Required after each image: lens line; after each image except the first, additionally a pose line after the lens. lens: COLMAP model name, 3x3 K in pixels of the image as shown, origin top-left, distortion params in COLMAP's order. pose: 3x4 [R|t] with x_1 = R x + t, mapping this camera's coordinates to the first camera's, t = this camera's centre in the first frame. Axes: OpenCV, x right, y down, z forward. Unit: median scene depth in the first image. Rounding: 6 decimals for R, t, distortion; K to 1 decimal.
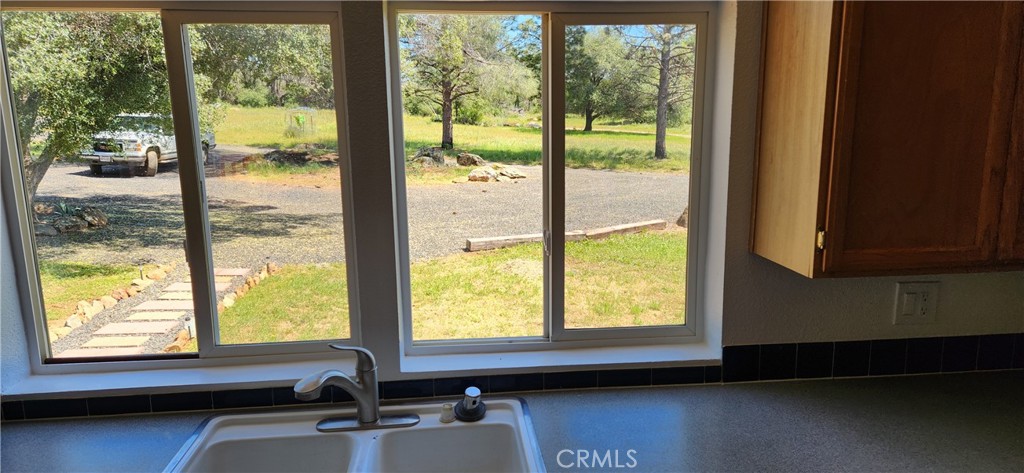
lens RADIAL K [[677.7, 0, 516.6], [0, 677.7, 234.9], [0, 0, 1]] dist [0.081184, -0.072295]
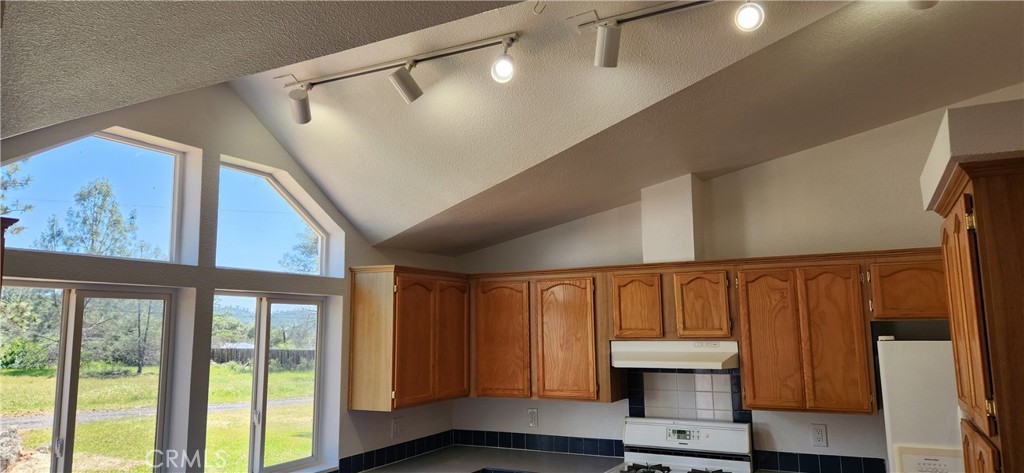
lens RADIAL K [[664.9, 0, 507.6], [0, 664.9, 234.8], [0, 0, 1]] dist [0.076195, -0.076276]
pose [[0.554133, 0.122911, 0.823304, -1.274174], [0.142676, 0.960380, -0.239404, 0.078151], [-0.820110, 0.250127, 0.514641, -0.686877]]
